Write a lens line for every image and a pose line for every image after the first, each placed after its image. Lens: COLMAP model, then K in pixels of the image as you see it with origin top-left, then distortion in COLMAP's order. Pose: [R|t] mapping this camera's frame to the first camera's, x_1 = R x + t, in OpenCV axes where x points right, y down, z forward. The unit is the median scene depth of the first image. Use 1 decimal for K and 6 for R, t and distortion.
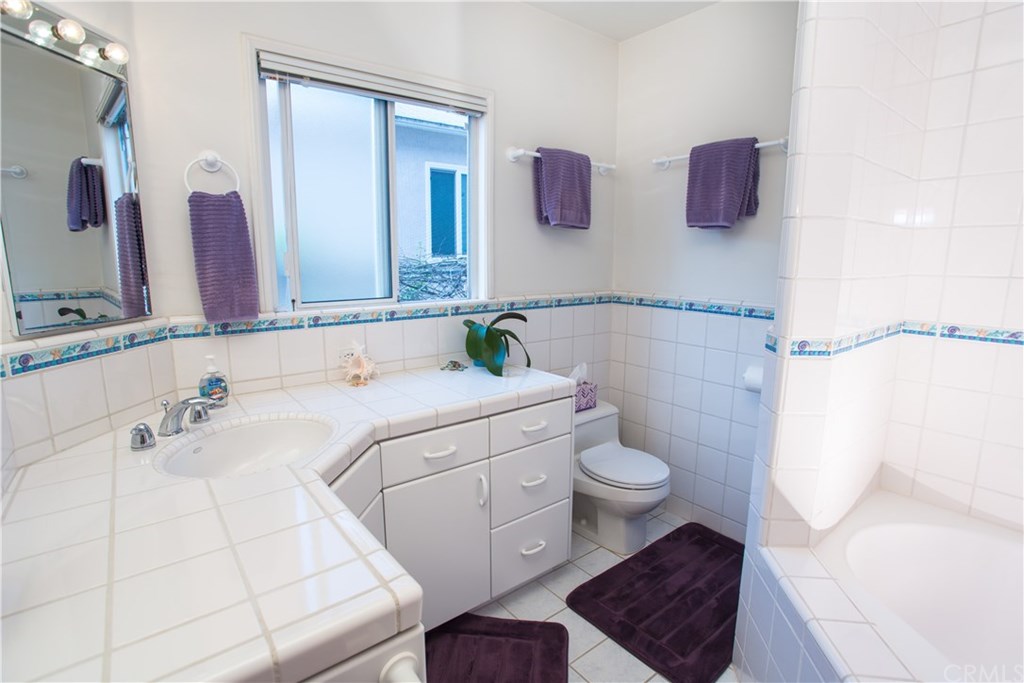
lens RADIAL K [[503.6, 0, 520.9], [0, 503.6, 338.8], [0, 0, 1]] dist [-0.046722, 0.014504]
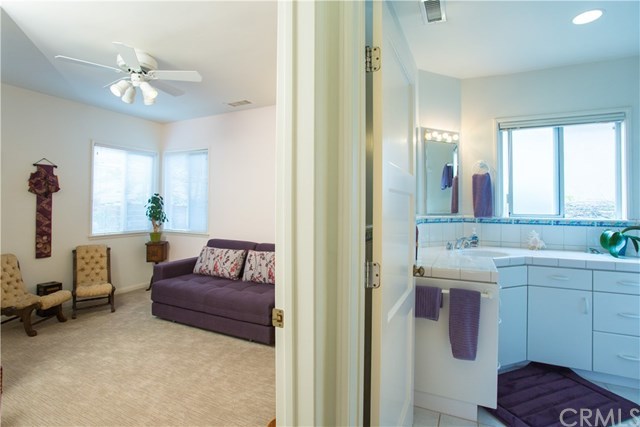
lens RADIAL K [[314.8, 0, 317.3], [0, 314.8, 199.7], [0, 0, 1]] dist [-0.046722, 0.014504]
pose [[0.434745, -0.009208, -0.900506, 0.606638], [-0.154854, 0.984289, -0.084825, 0.160811], [0.887140, 0.176324, 0.426489, -0.615036]]
